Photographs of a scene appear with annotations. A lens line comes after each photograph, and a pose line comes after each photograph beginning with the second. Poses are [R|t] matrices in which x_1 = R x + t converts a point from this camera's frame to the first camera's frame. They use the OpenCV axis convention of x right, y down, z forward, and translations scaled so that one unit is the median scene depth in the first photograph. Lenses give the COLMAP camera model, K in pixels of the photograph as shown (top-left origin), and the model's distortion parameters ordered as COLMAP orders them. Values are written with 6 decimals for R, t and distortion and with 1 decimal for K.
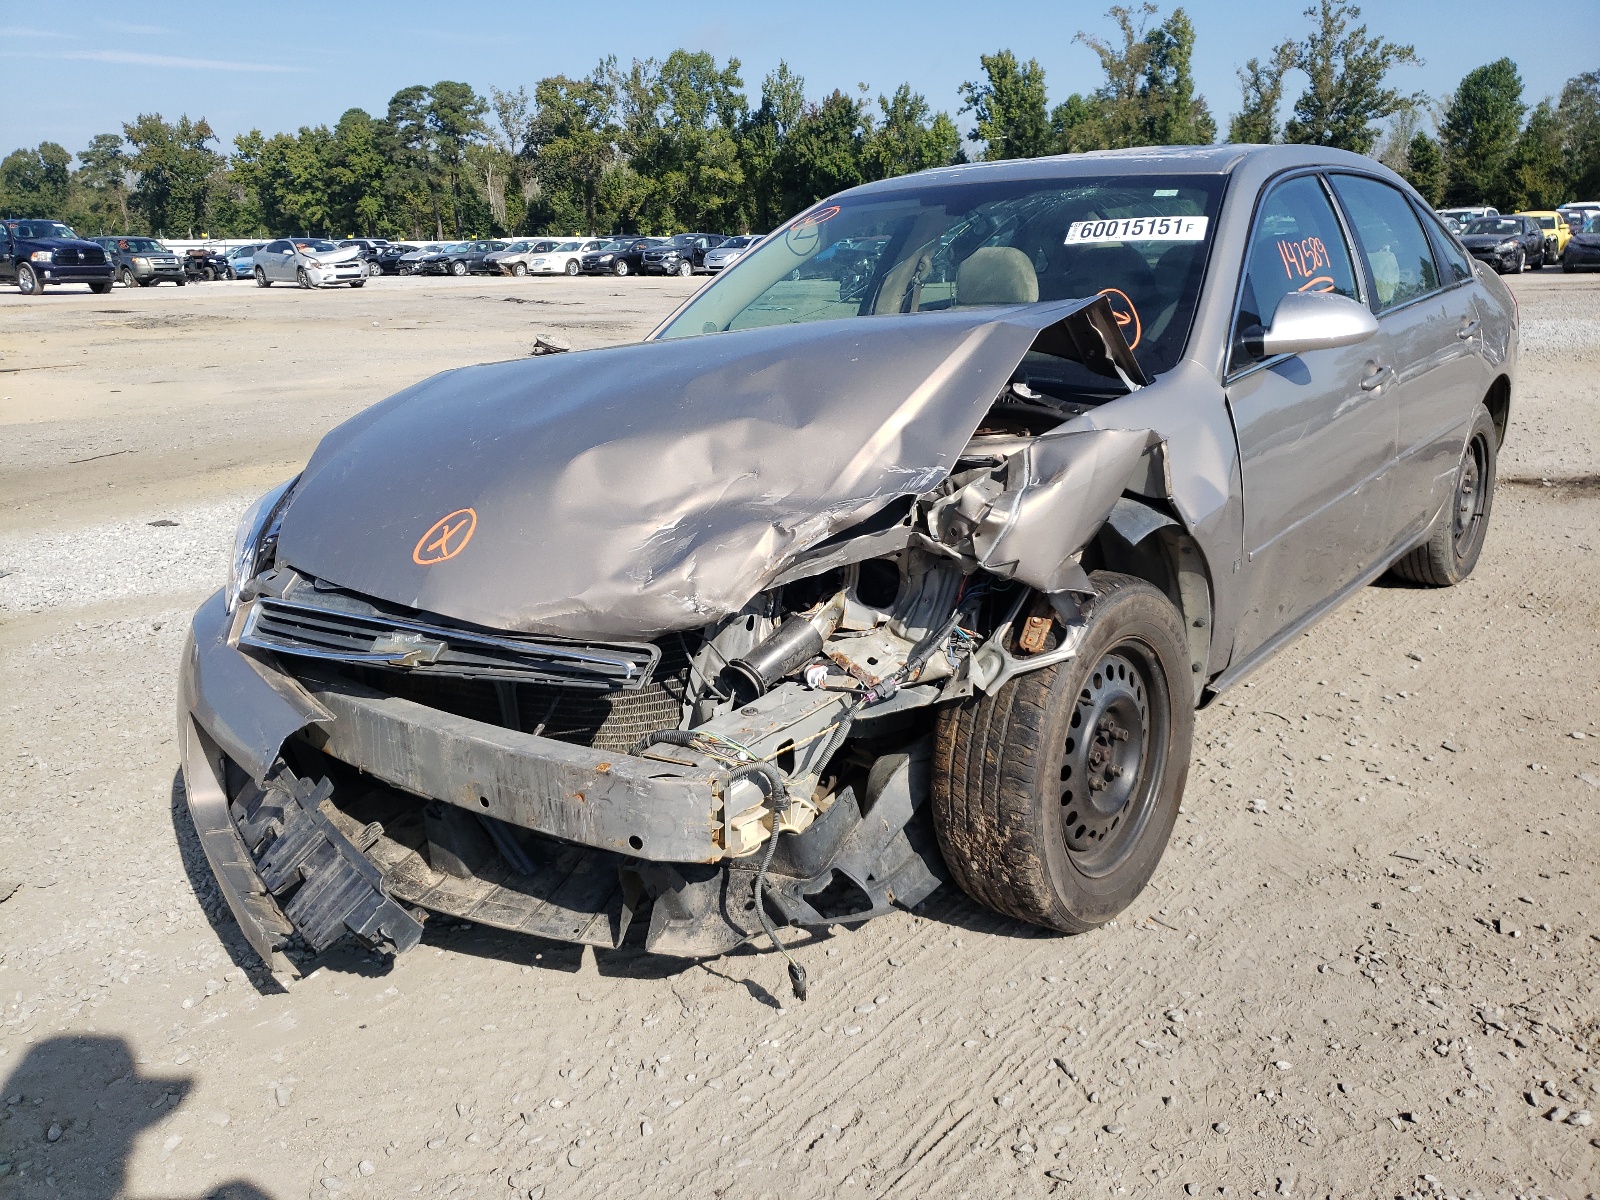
lens RADIAL K [[1356.3, 0, 801.1], [0, 1356.3, 562.0], [0, 0, 1]] dist [0.030328, -0.018012]
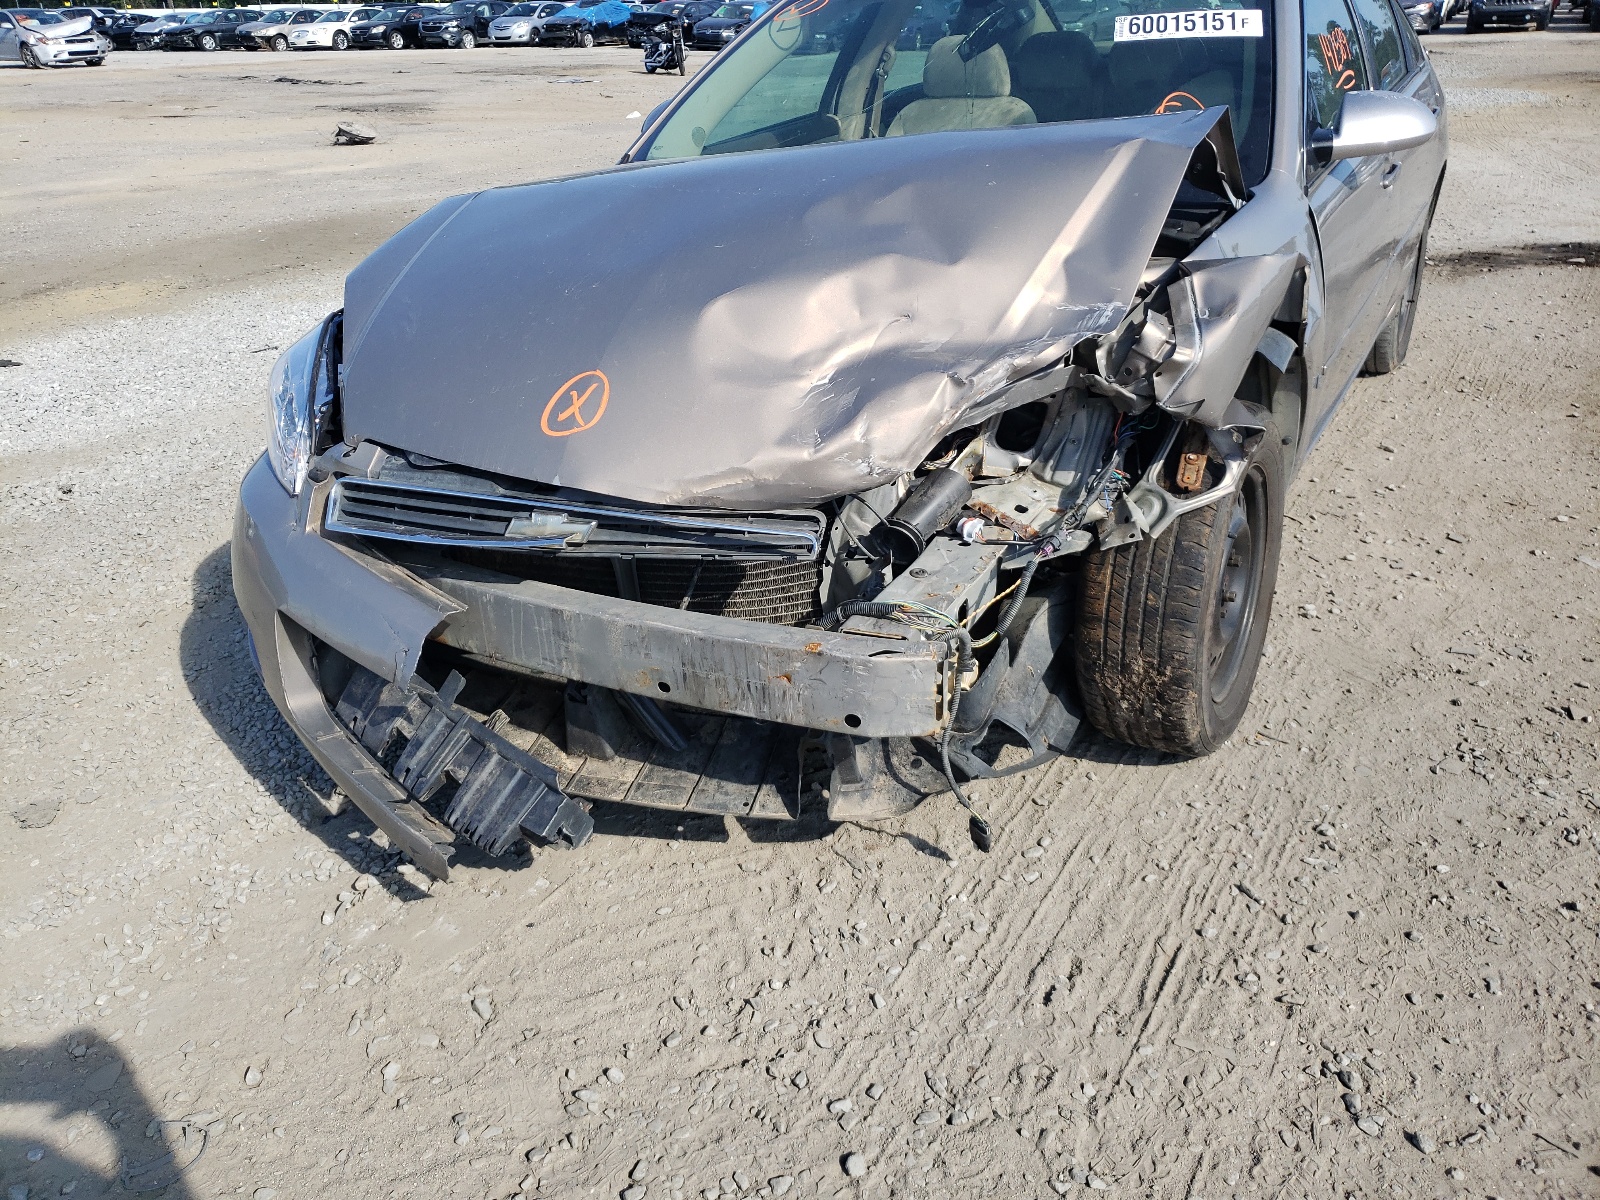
lens RADIAL K [[1356.3, 0, 801.1], [0, 1356.3, 562.0], [0, 0, 1]] dist [0.030328, -0.018012]
pose [[0.985625, -0.069392, 0.154040, -0.254024], [0.044300, 0.986005, 0.160723, -0.051880], [-0.163037, -0.151588, 0.974905, 0.076561]]
